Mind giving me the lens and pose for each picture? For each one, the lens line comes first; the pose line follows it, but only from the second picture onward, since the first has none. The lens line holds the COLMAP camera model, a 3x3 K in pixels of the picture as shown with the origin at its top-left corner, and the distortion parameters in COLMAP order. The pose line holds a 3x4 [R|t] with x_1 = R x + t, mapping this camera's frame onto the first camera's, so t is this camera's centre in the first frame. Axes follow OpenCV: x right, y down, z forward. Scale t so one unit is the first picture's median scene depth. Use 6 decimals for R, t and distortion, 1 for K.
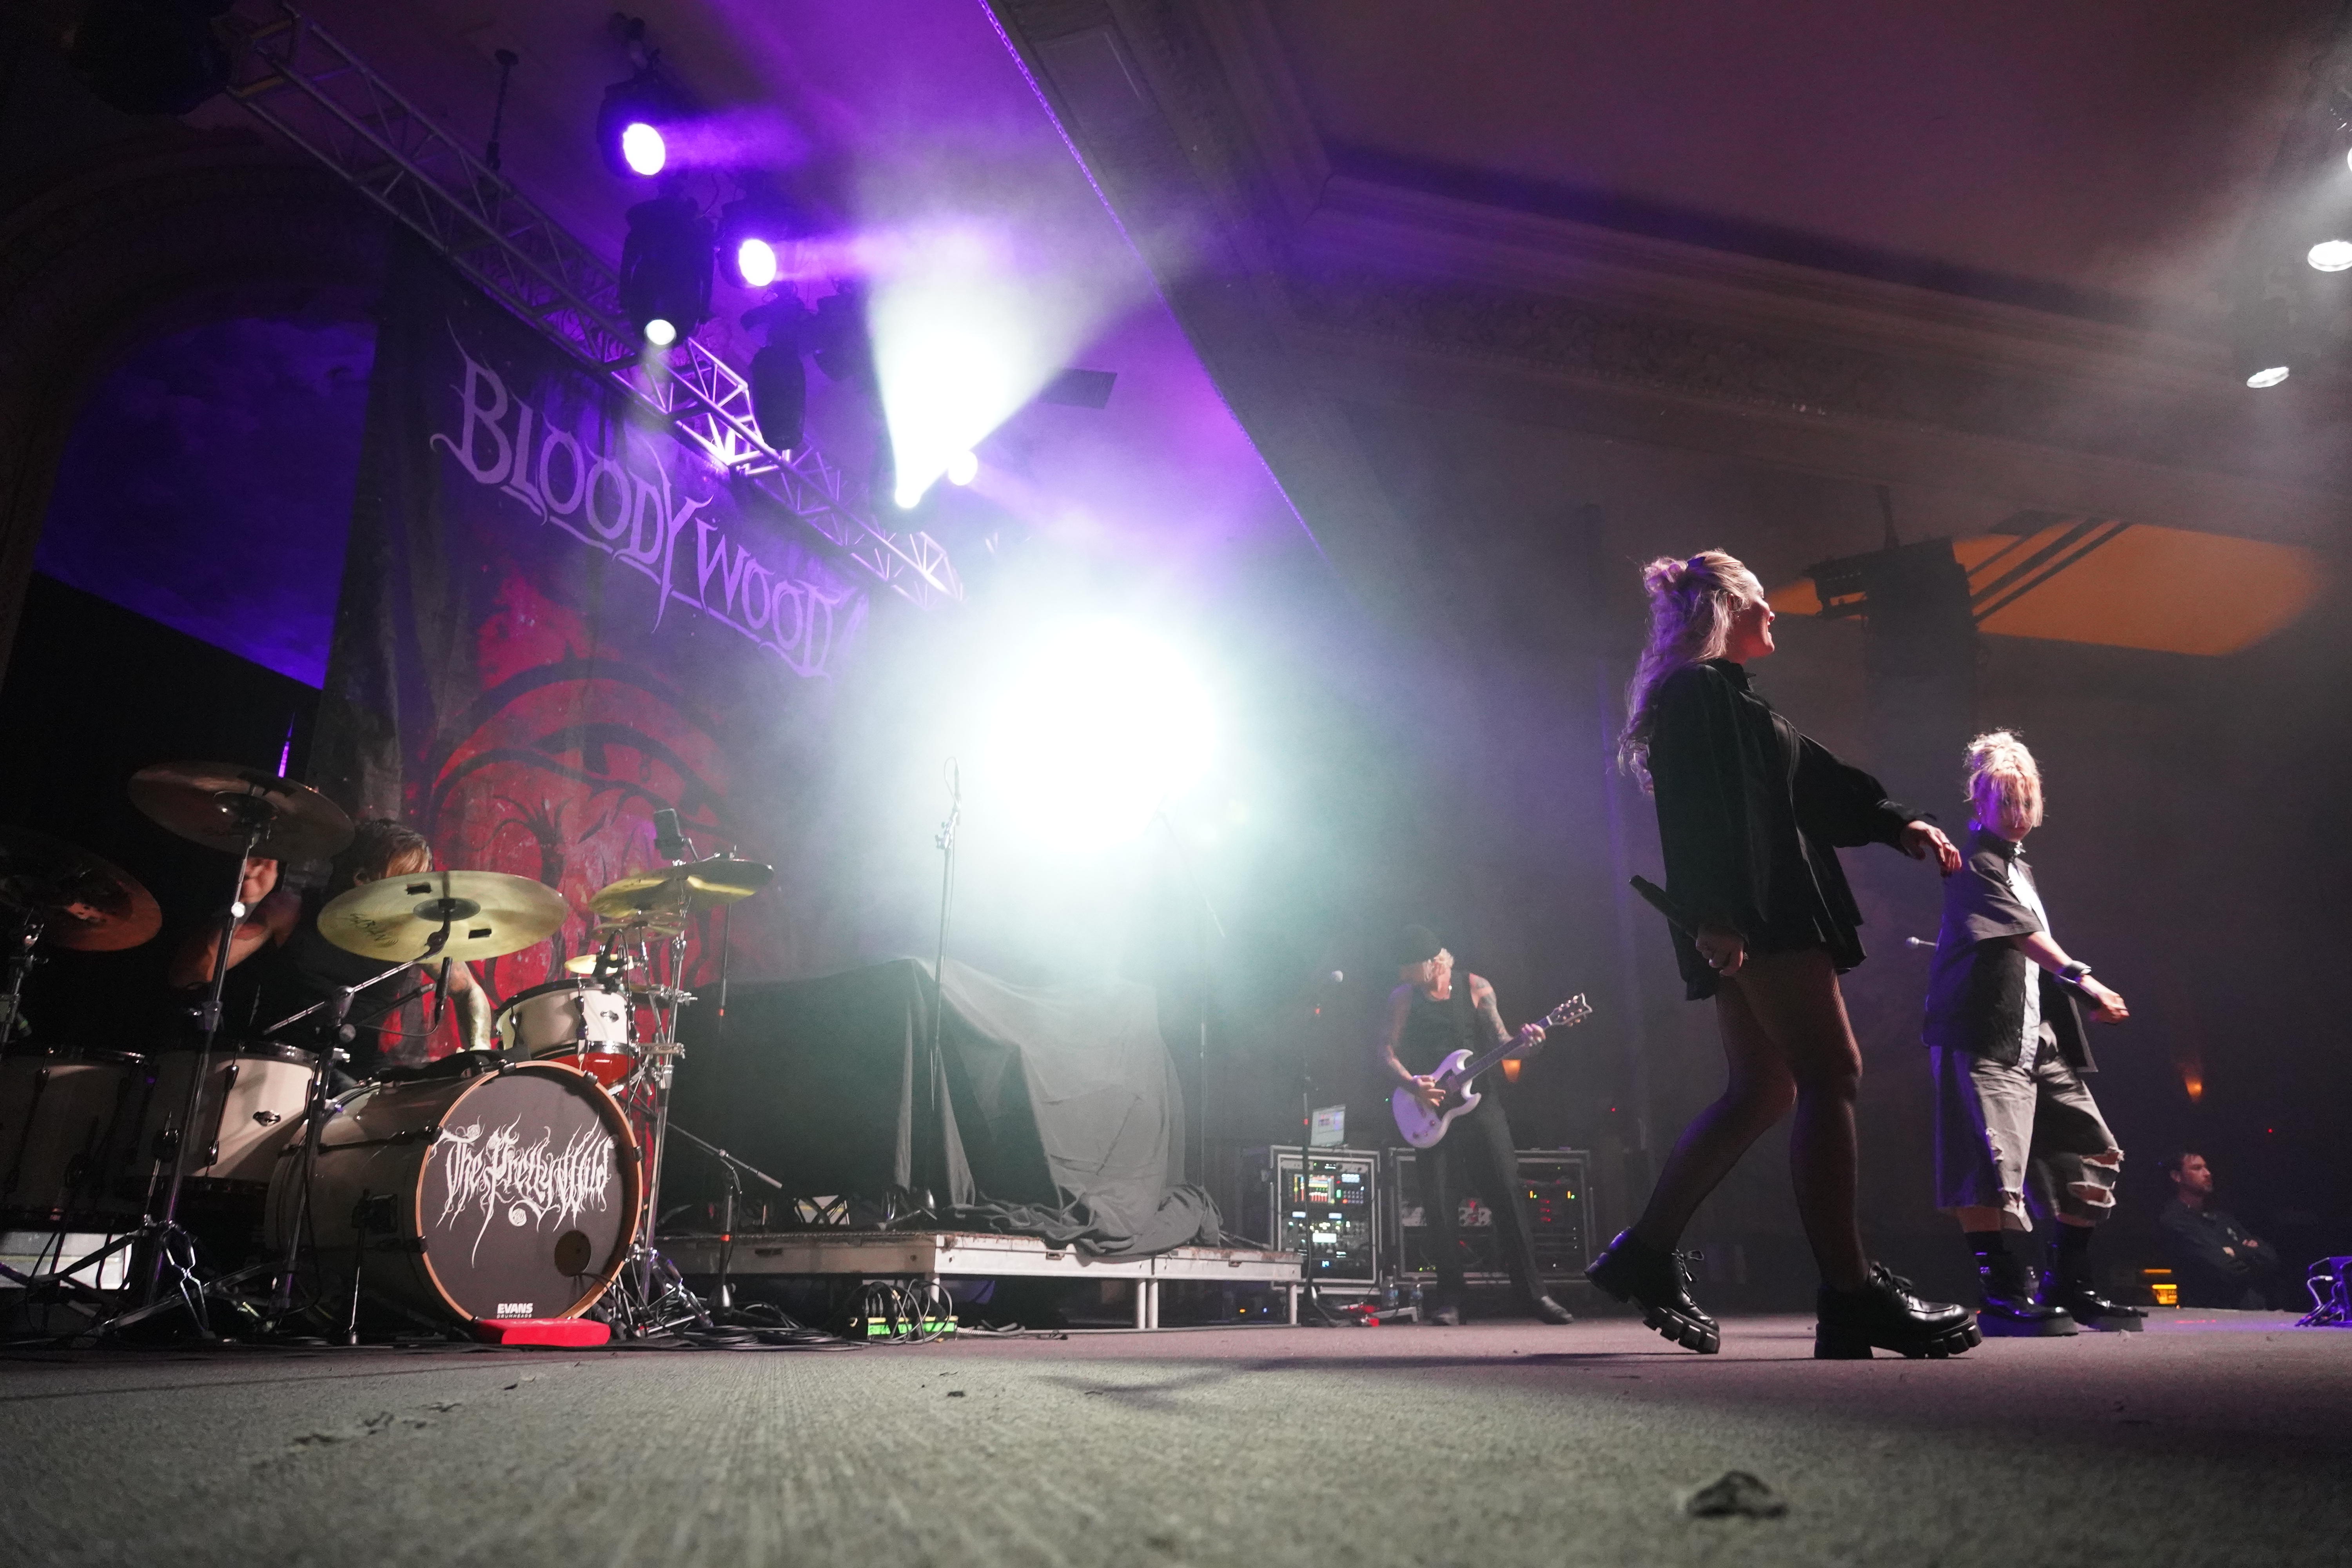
lens RADIAL K [[1596.6, 0, 1207.5], [0, 1596.6, 770.9], [0, 0, 1]] dist [-0.023757, 0.022624]
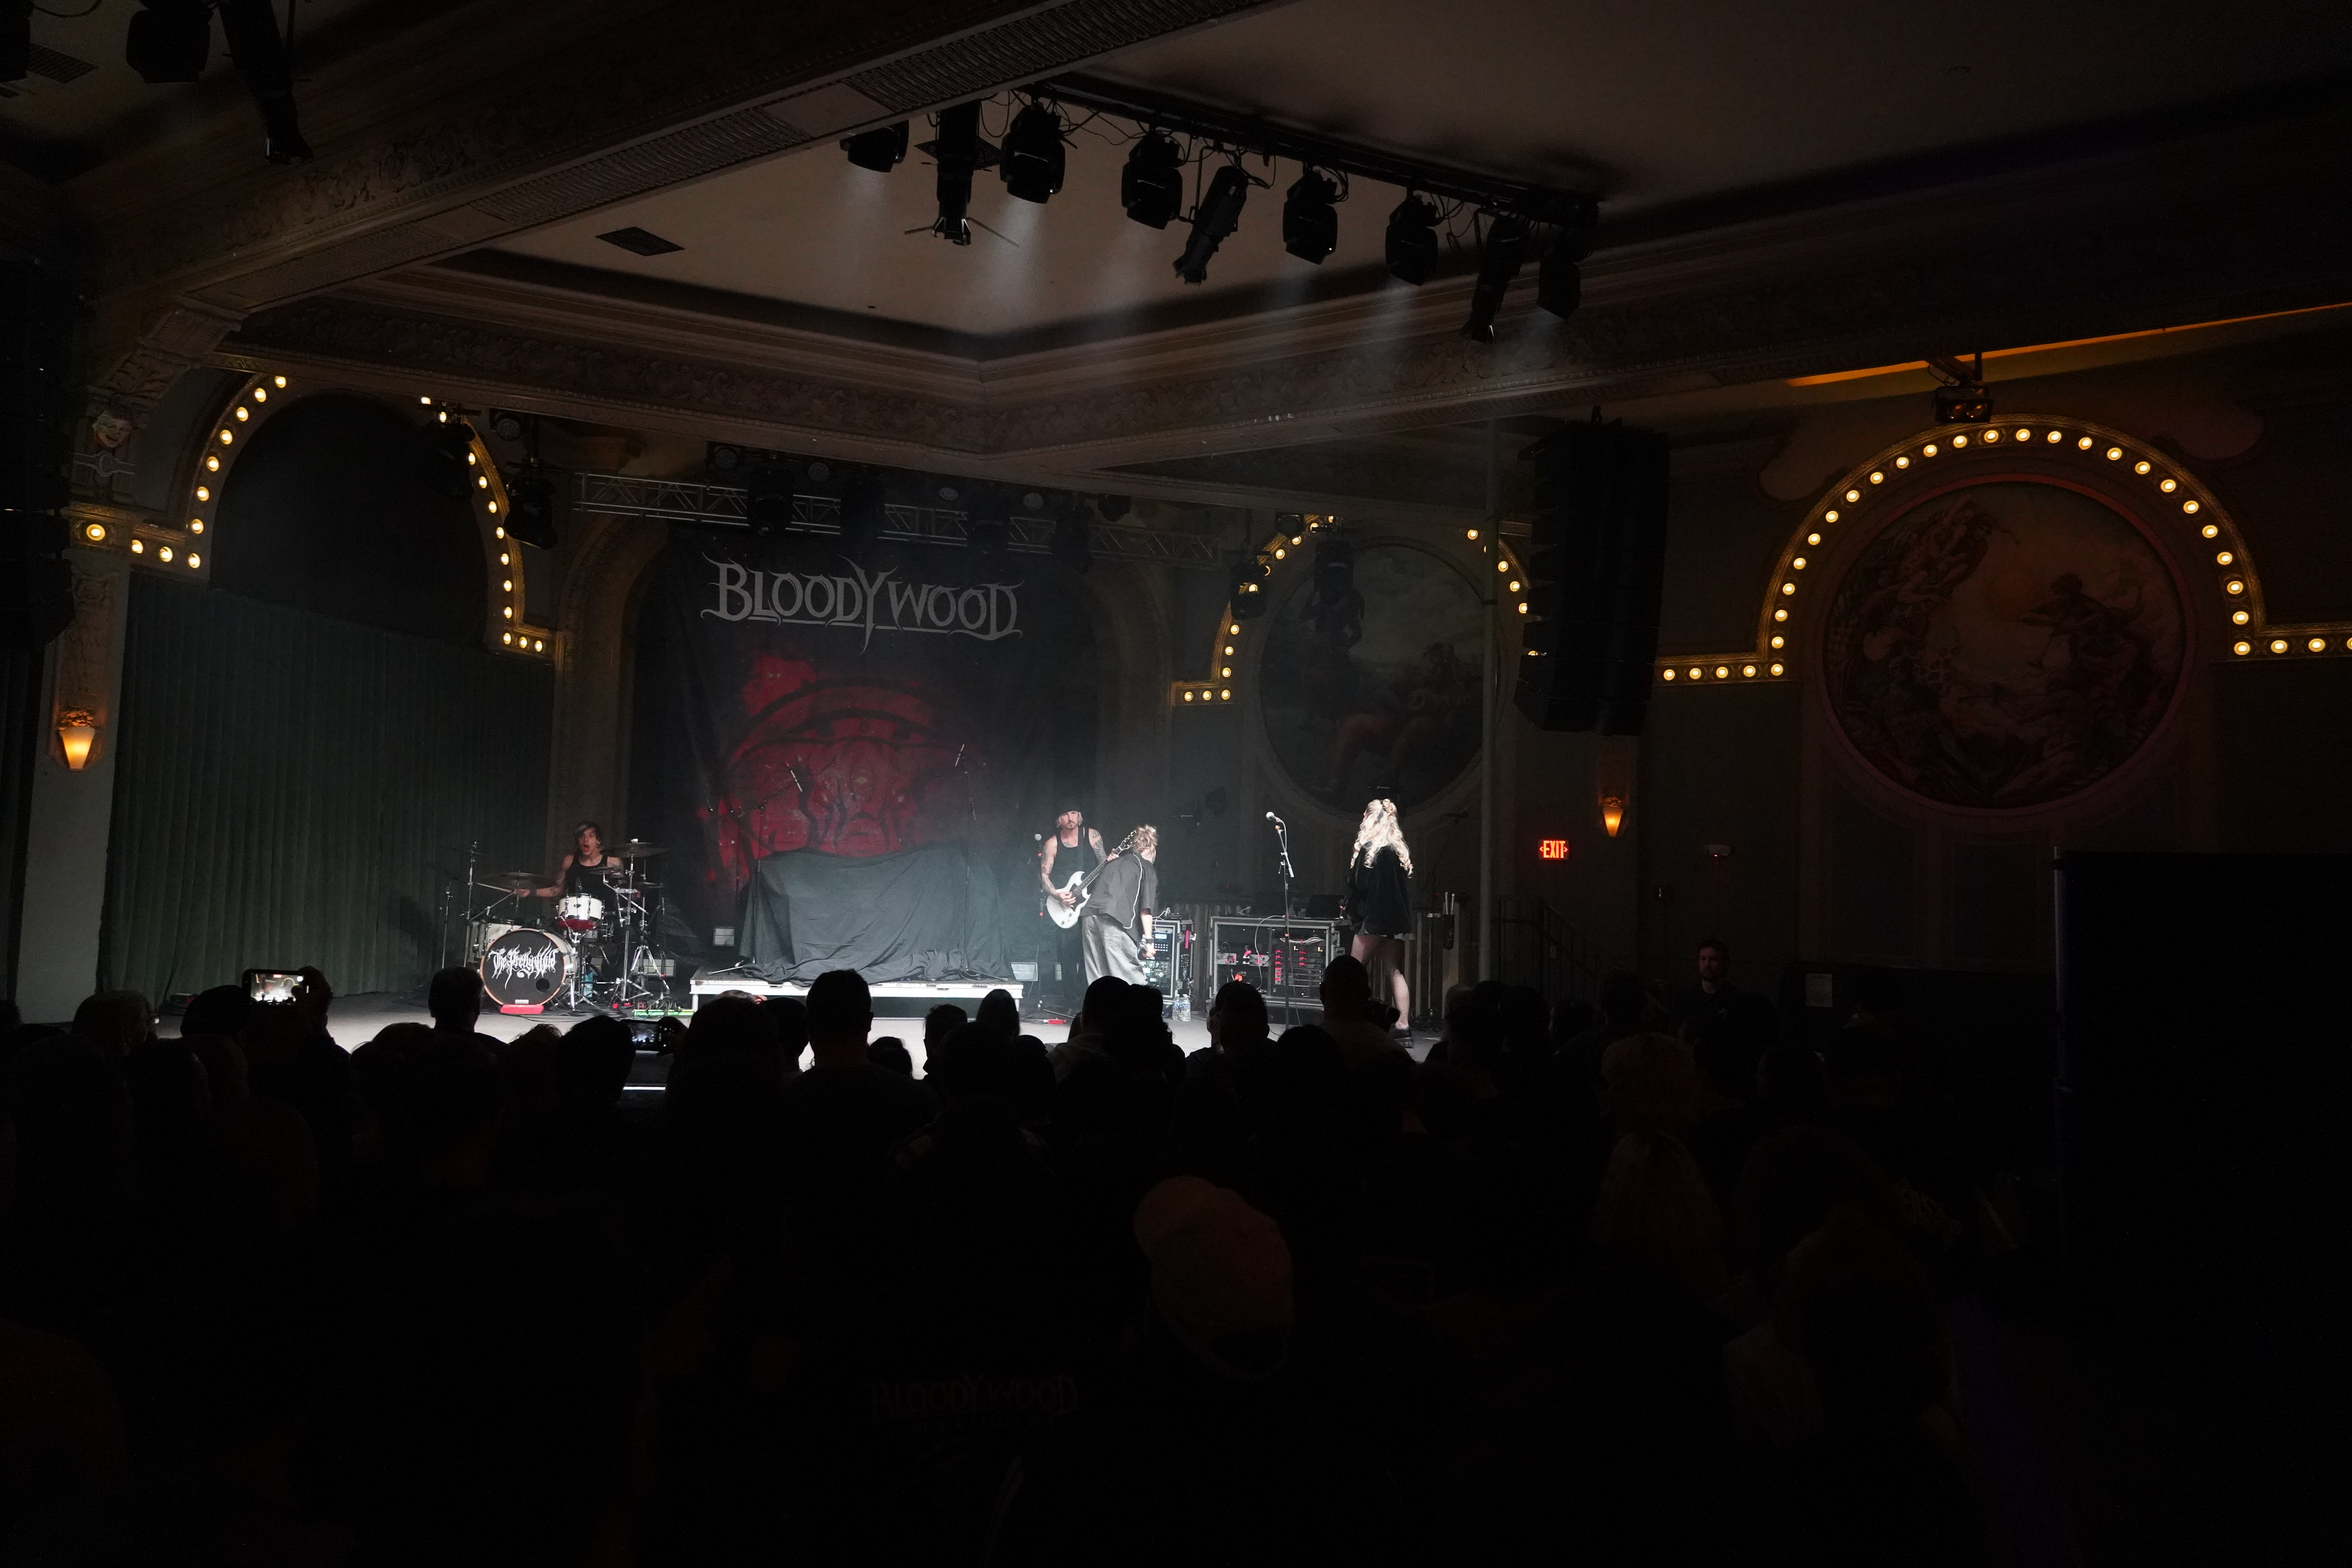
lens RADIAL K [[1596.6, 0, 1203.7], [0, 1596.6, 761.4], [0, 0, 1]] dist [-0.023757, 0.022624]
pose [[0.664555, -0.026987, -0.746752, 1.494039], [0.204248, 0.967851, 0.146789, -0.172071], [0.718783, -0.250072, 0.648703, -0.006717]]
